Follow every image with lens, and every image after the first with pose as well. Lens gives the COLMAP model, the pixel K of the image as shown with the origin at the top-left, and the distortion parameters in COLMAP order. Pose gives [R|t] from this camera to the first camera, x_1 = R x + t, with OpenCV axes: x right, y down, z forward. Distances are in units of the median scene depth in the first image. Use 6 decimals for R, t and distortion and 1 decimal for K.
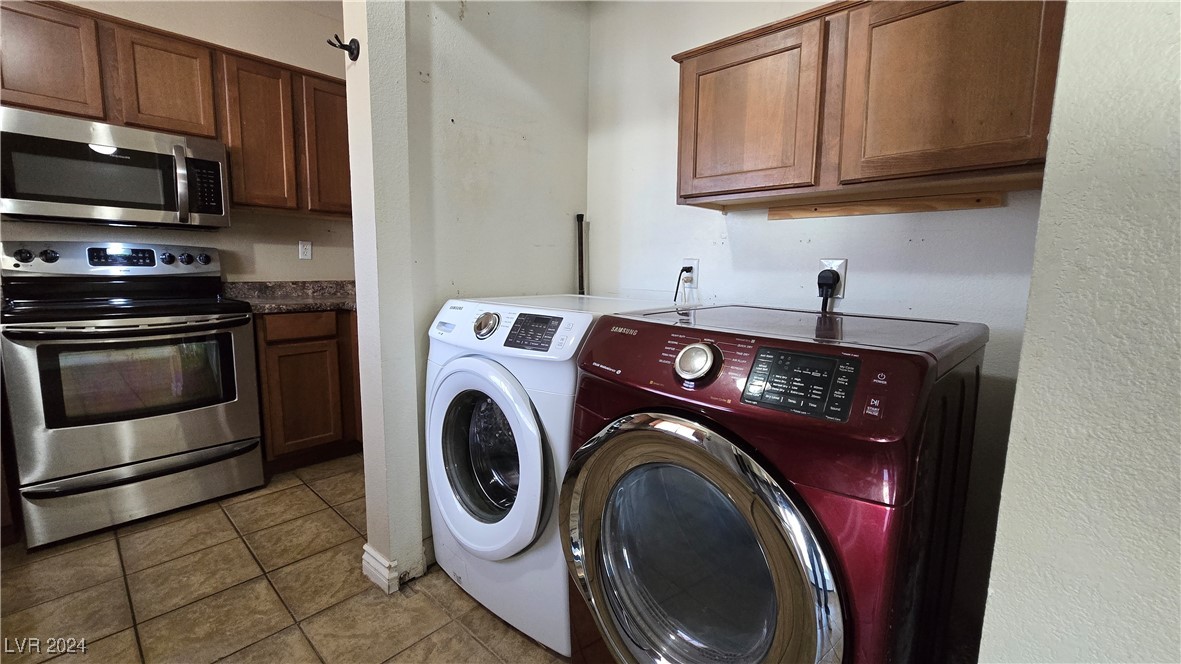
lens RADIAL K [[480.1, 0, 593.7], [0, 480.1, 327.3], [0, 0, 1]] dist [-0.006164, 0.001010]
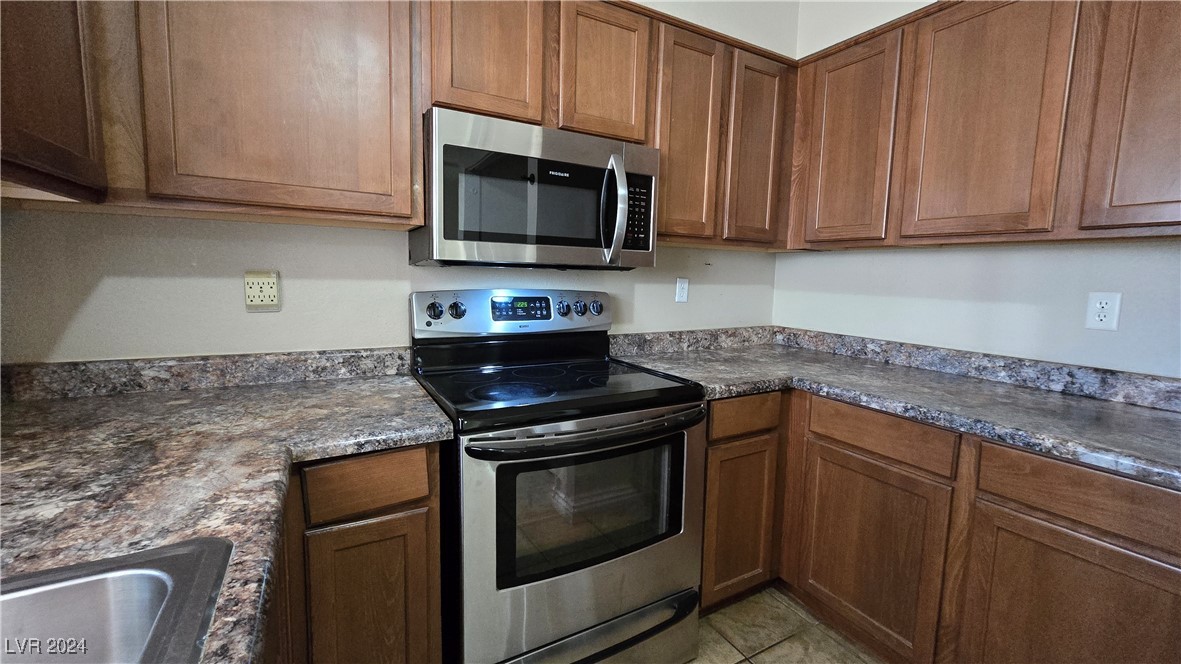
lens RADIAL K [[480.1, 0, 589.9], [0, 480.1, 326.9], [0, 0, 1]] dist [-0.006164, 0.001010]
pose [[0.947320, 0.037154, -0.318126, -0.619379], [-0.043694, 0.998954, -0.013446, -0.108161], [0.317294, 0.026637, 0.947953, 0.303027]]
